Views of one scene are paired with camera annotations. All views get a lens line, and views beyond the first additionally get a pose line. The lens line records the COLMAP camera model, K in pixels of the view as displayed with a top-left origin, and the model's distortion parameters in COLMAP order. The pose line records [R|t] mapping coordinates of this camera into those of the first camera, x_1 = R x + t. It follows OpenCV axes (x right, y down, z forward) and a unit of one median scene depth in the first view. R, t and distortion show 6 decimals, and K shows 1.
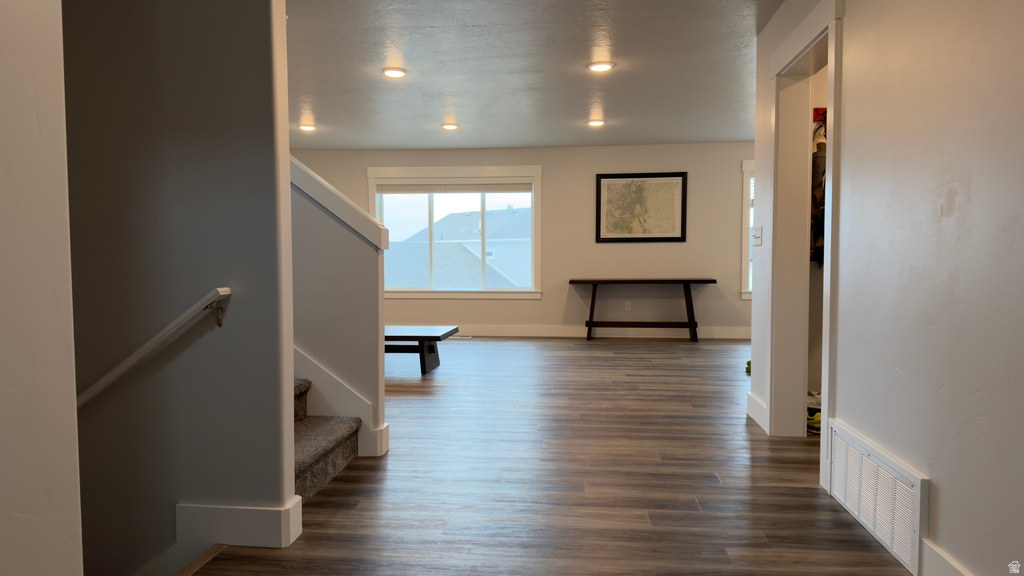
lens RADIAL K [[706.7, 0, 512.0], [0, 706.7, 288.0], [0, 0, 1]] dist [0.141738, -0.212724]
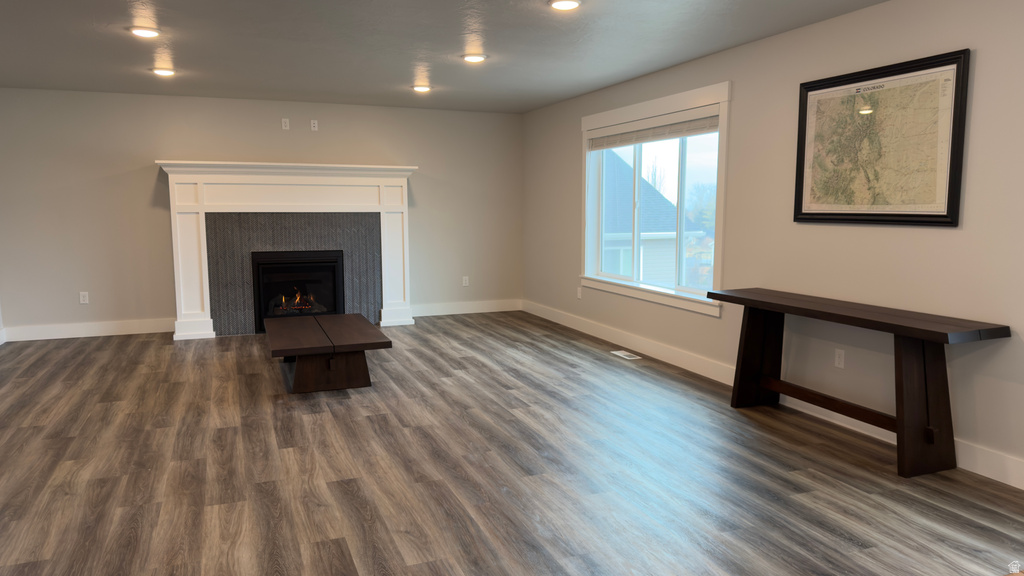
lens RADIAL K [[706.7, 0, 512.0], [0, 706.7, 288.0], [0, 0, 1]] dist [0.141738, -0.212724]
pose [[0.459929, 0.108294, -0.881328, 0.493889], [-0.043930, 0.994095, 0.099224, -0.060961], [0.886869, -0.006919, 0.461970, 0.599966]]
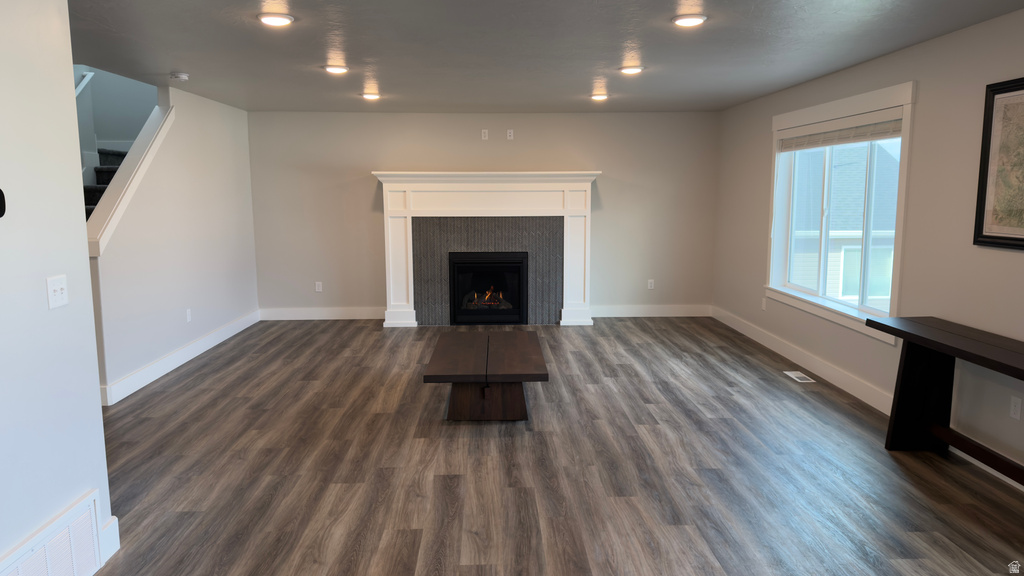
lens RADIAL K [[706.7, 0, 512.0], [0, 706.7, 288.0], [0, 0, 1]] dist [0.141738, -0.212724]
pose [[0.131843, 0.136809, -0.981784, 0.532087], [-0.045981, 0.990208, 0.131808, -0.084935], [0.990204, 0.027765, 0.136842, 0.673697]]
